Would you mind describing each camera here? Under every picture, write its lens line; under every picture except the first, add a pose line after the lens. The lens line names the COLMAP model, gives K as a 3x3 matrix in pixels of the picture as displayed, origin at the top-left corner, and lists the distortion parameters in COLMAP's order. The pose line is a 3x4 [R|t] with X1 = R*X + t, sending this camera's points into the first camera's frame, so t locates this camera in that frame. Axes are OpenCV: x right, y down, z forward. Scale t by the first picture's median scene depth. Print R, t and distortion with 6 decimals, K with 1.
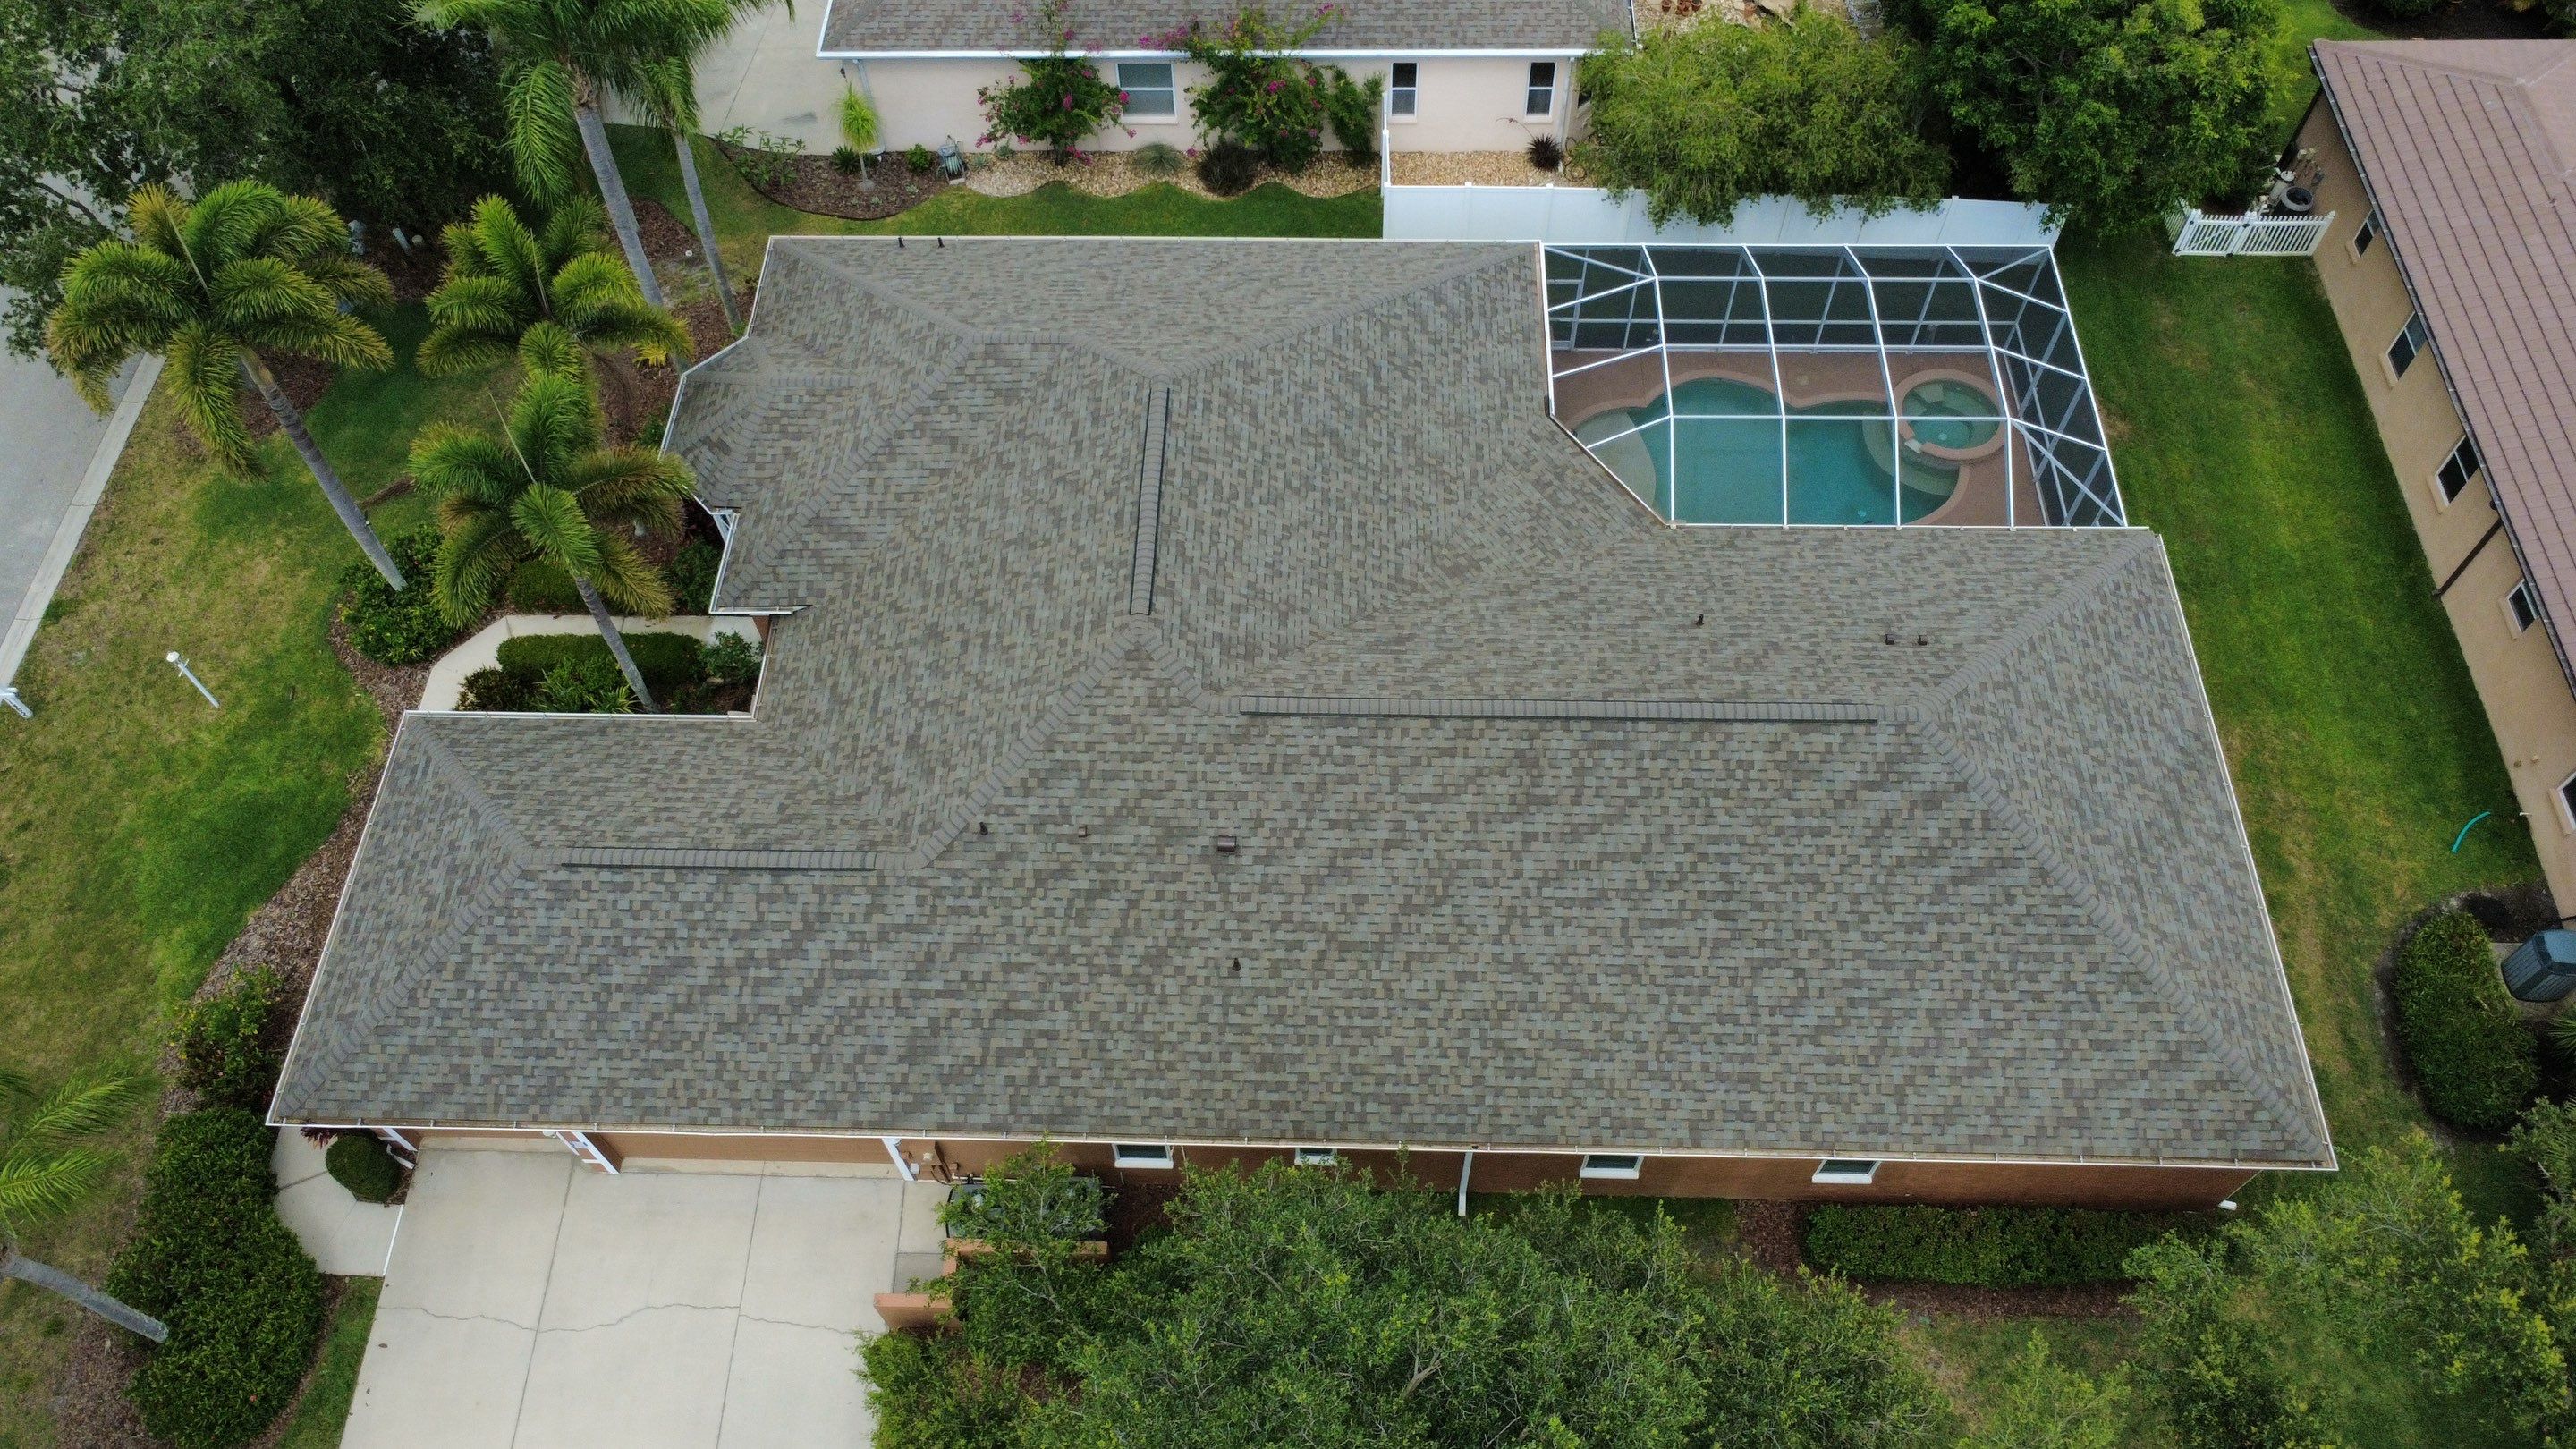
lens RADIAL K [[1873.7, 0, 1281.6], [0, 1873.7, 725.1], [0, 0, 1]] dist [-0.004483, 0.007660]
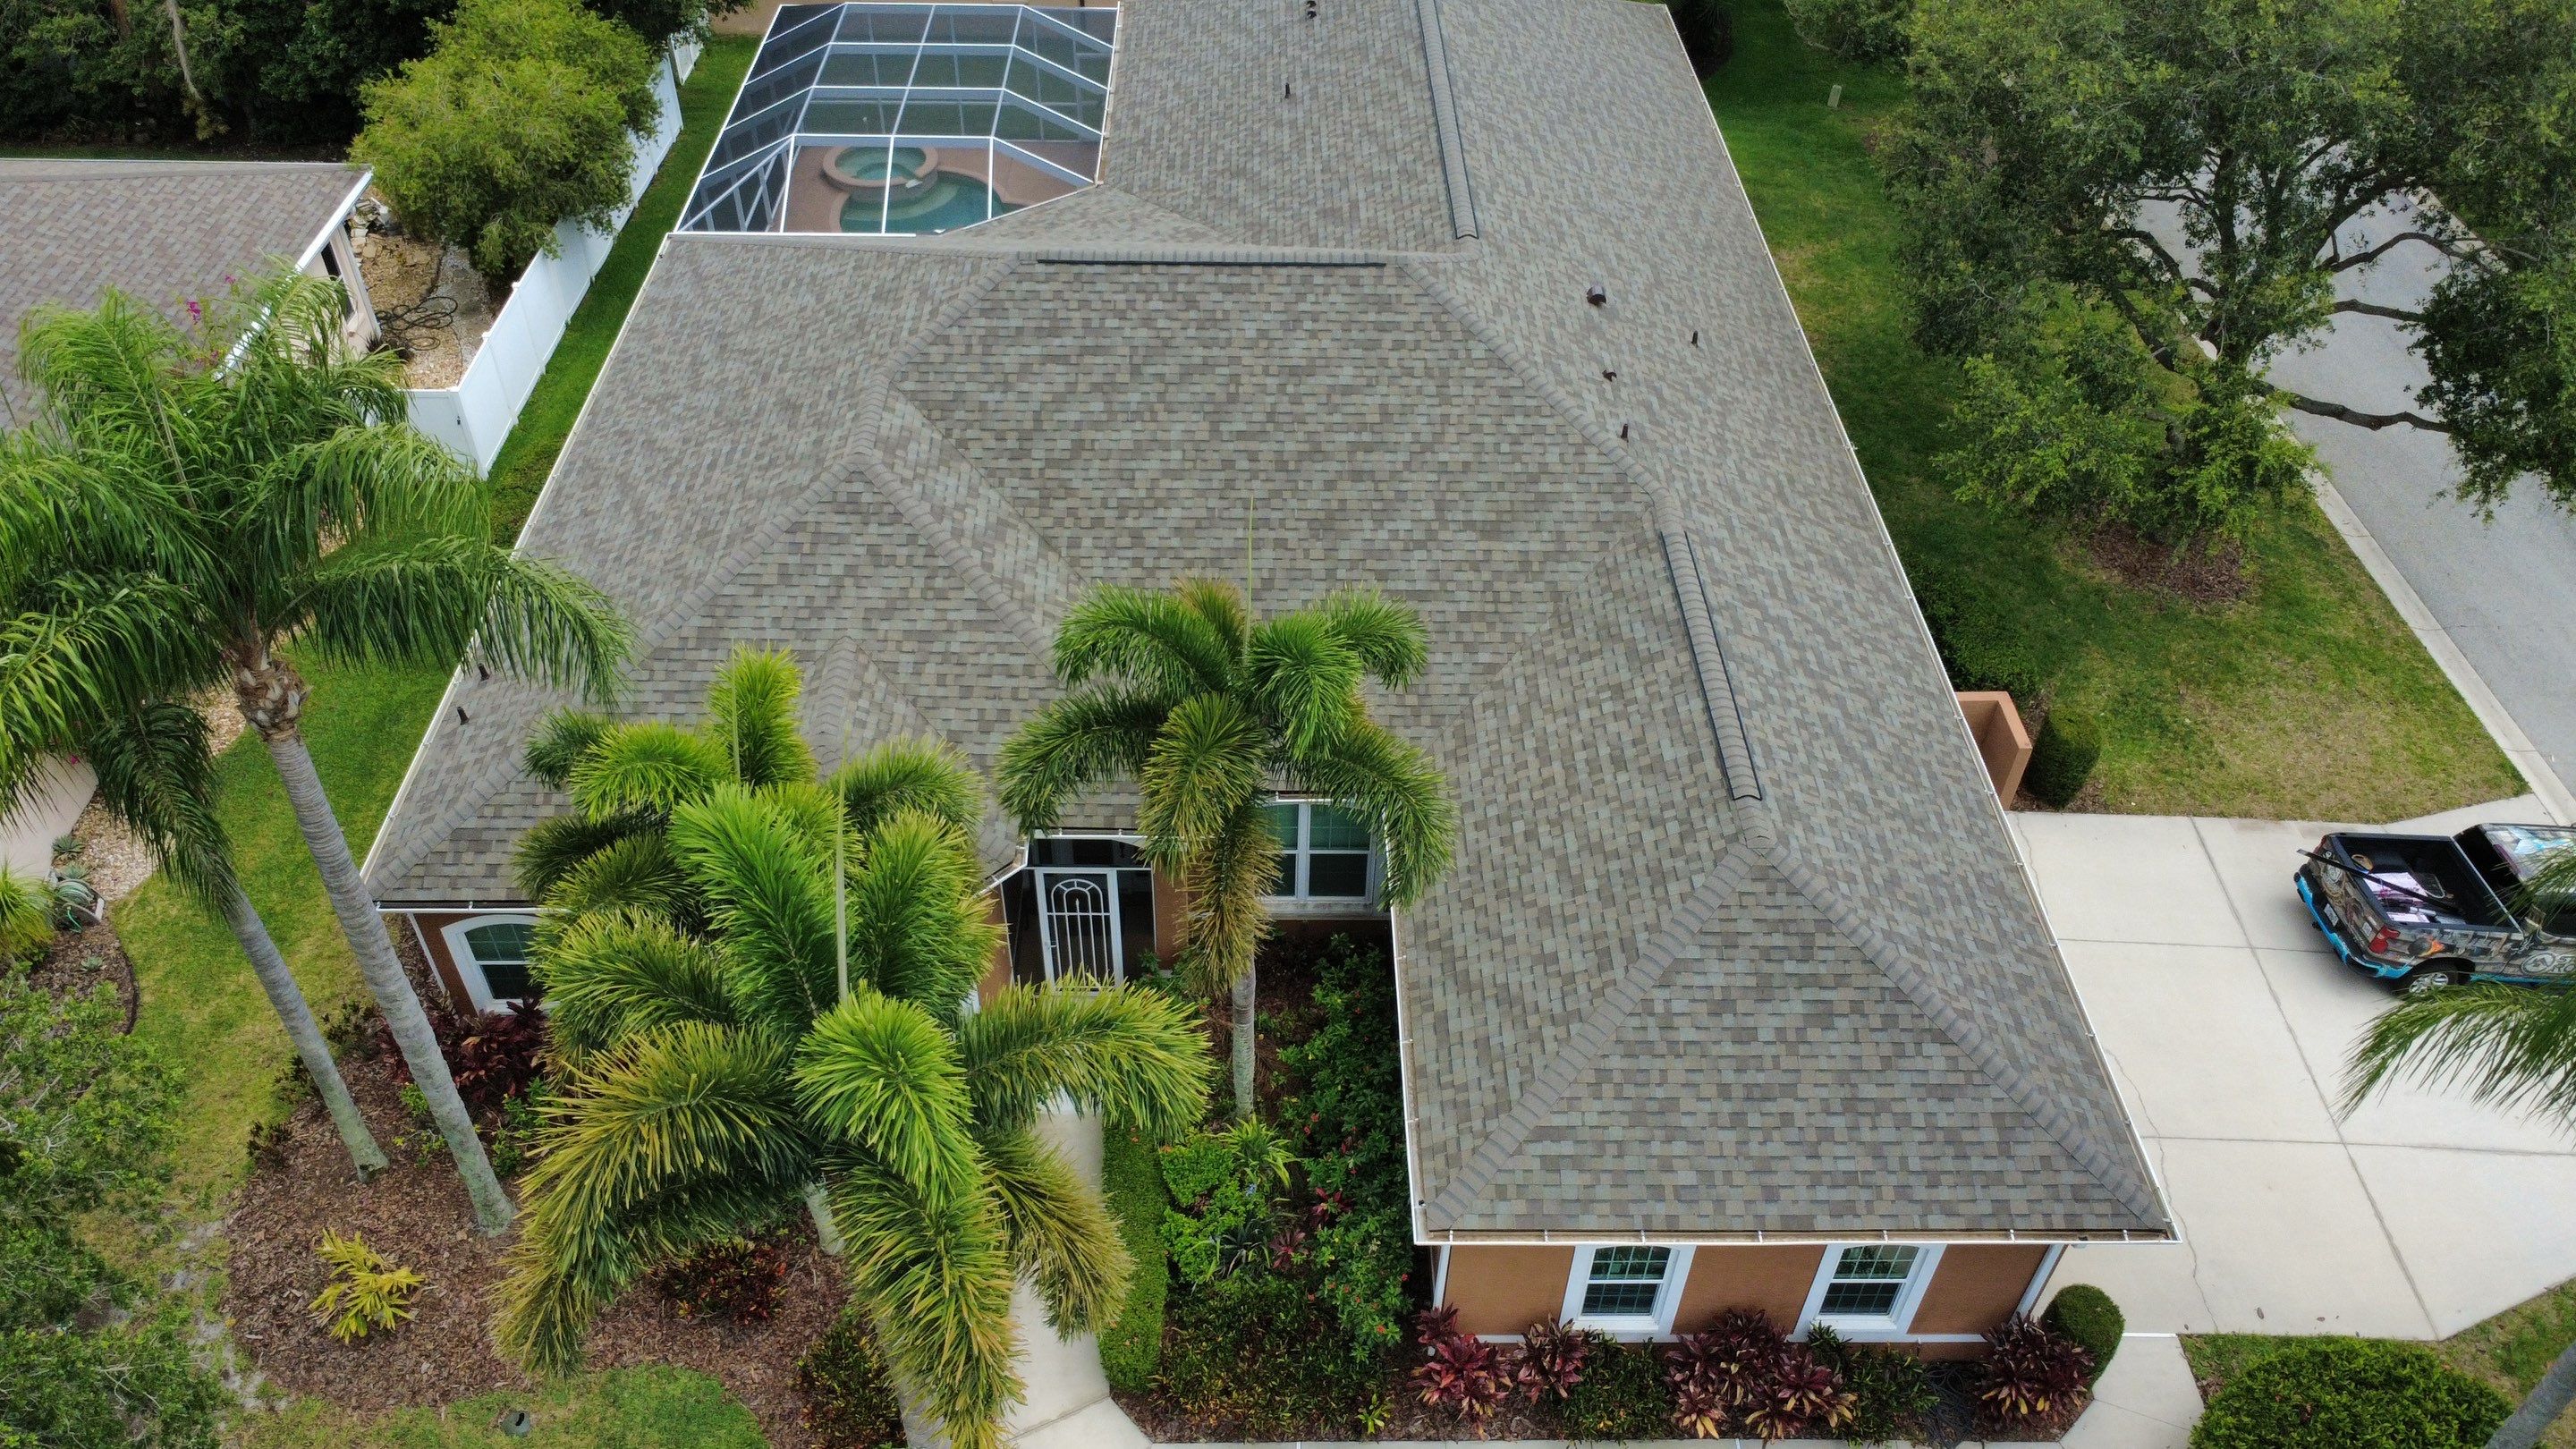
lens RADIAL K [[1873.7, 0, 1286.9], [0, 1873.7, 717.8], [0, 0, 1]] dist [-0.004483, 0.007660]
pose [[-0.045397, -0.655403, 0.753914, -0.836062], [0.831992, 0.392914, 0.391673, -0.340242], [-0.552927, 0.645031, 0.527453, 0.668498]]
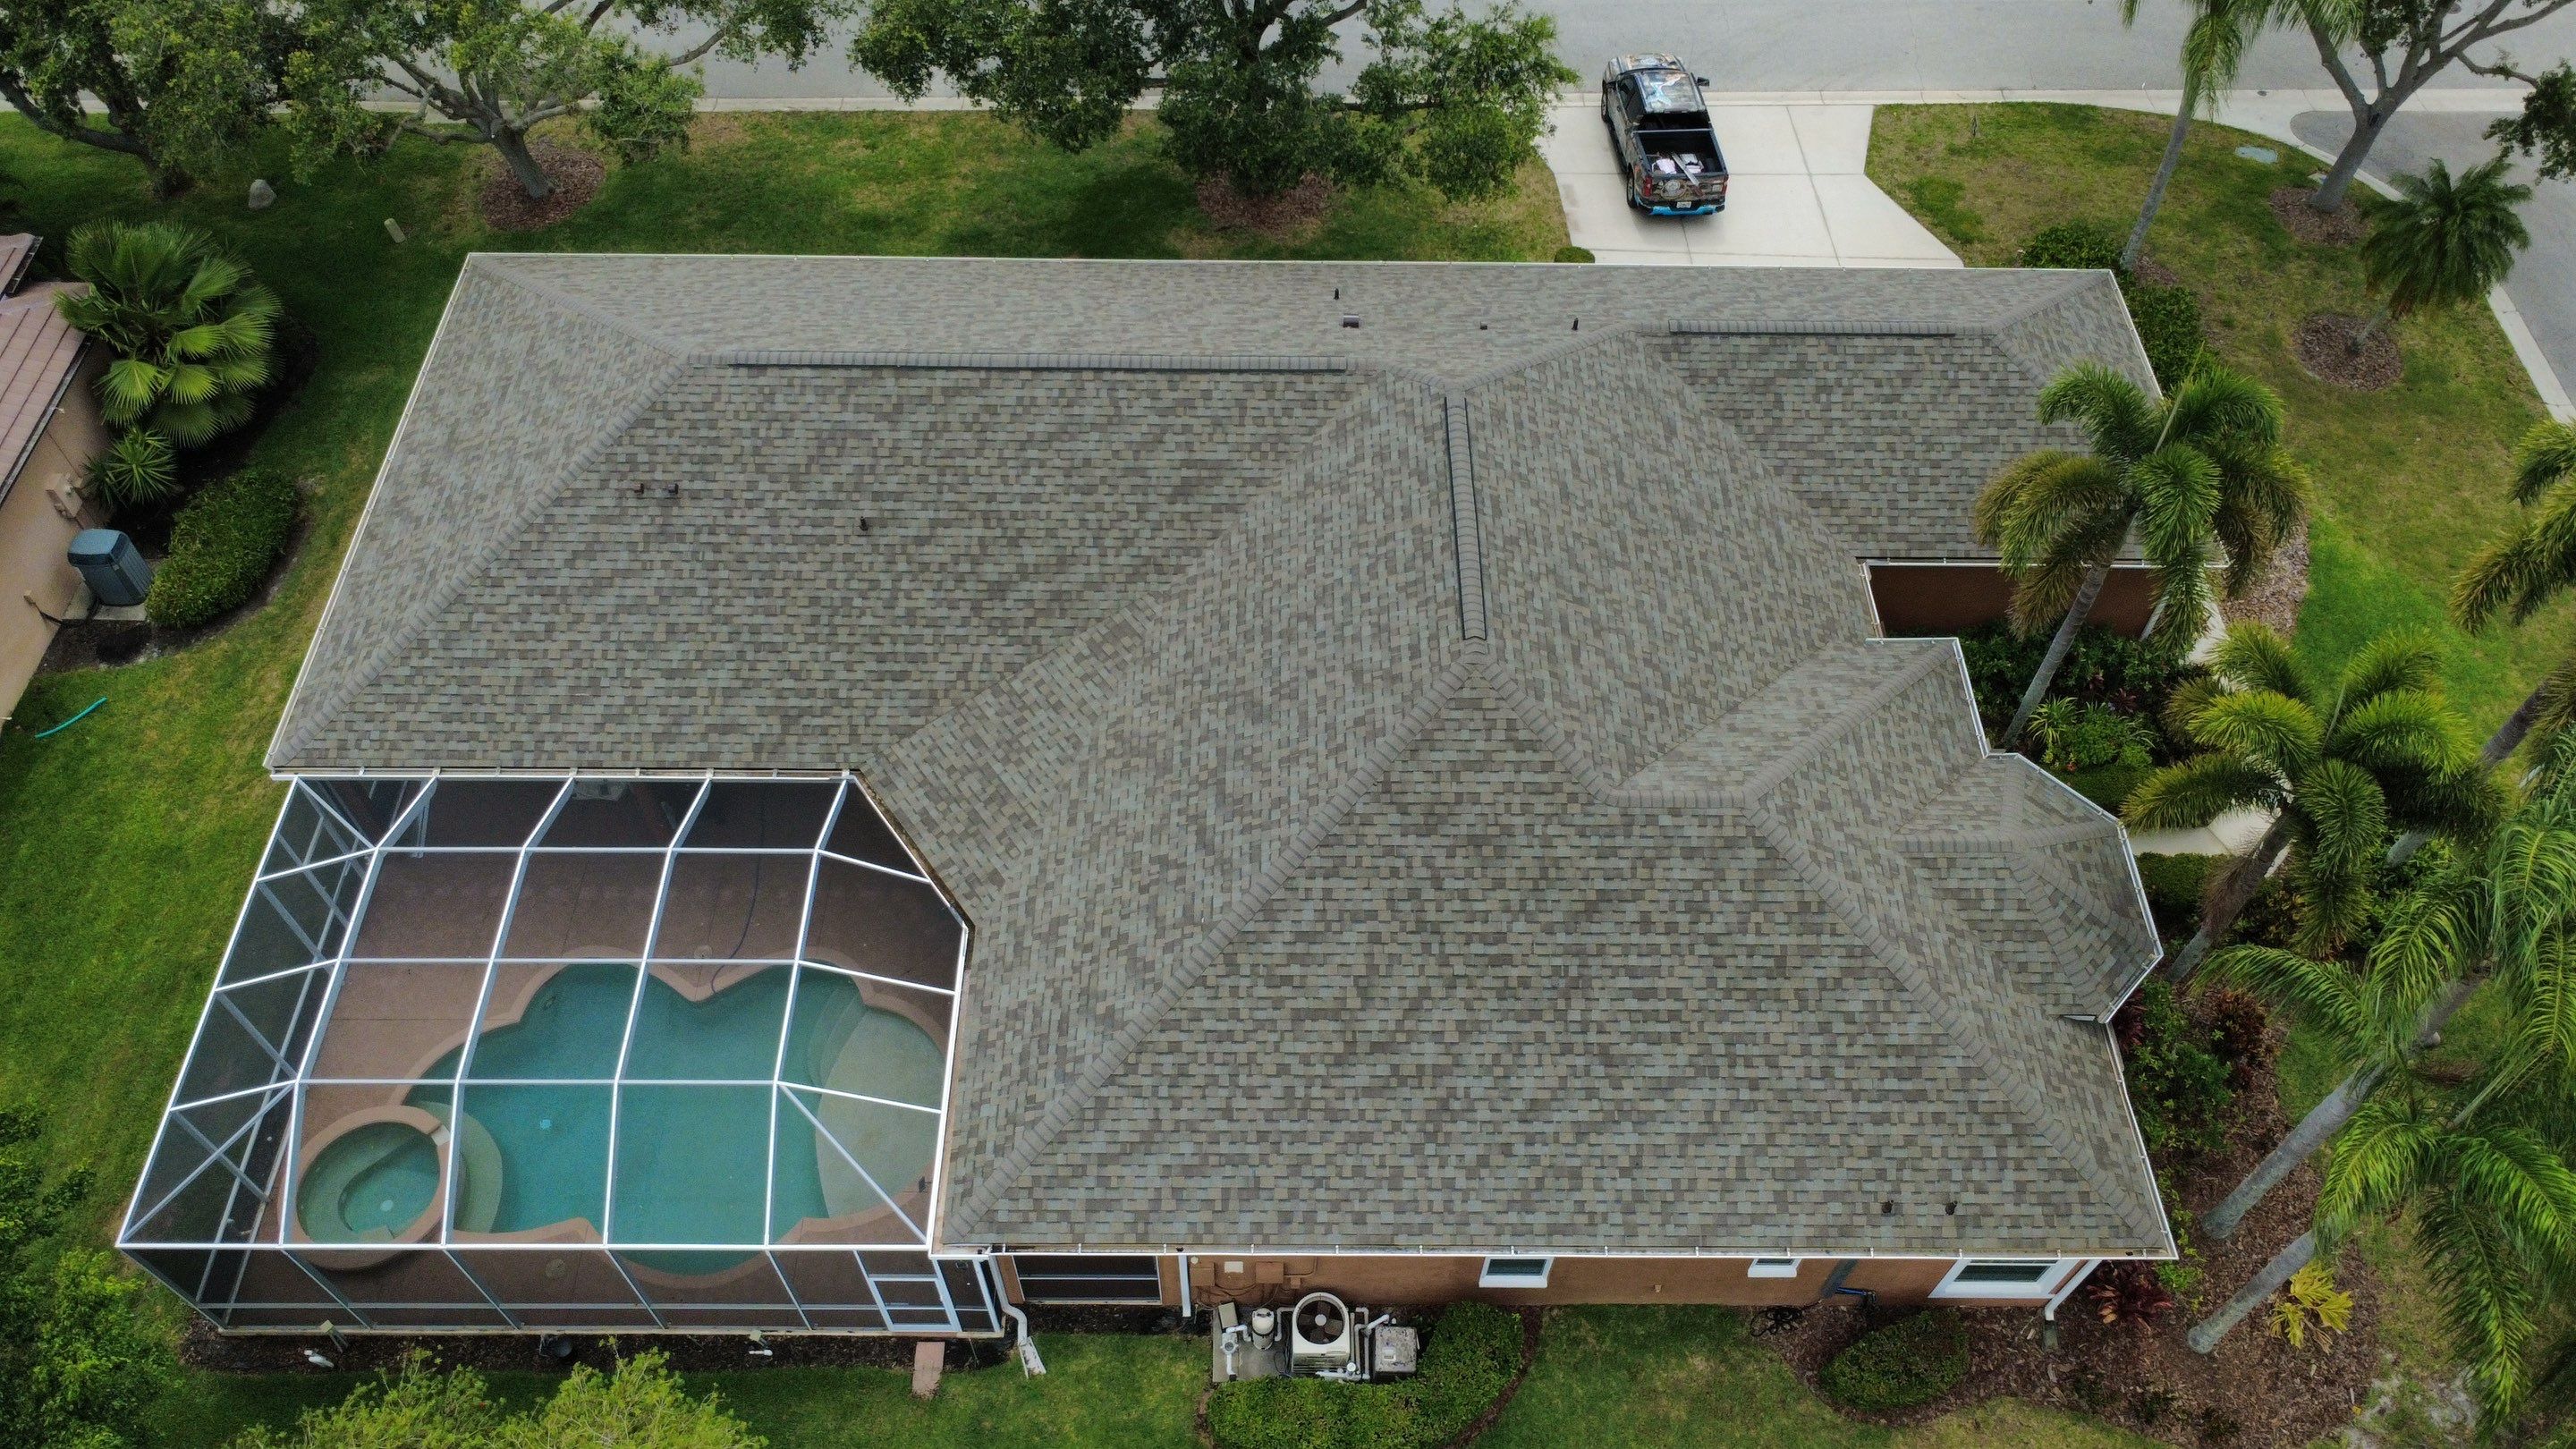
lens RADIAL K [[1873.7, 0, 1283.4], [0, 1873.7, 721.0], [0, 0, 1]] dist [-0.004483, 0.007660]
pose [[-0.999453, 0.031081, -0.011272, 0.028095], [-0.021417, -0.348920, 0.936908, -0.977244], [0.025187, 0.936637, 0.349395, 0.777639]]
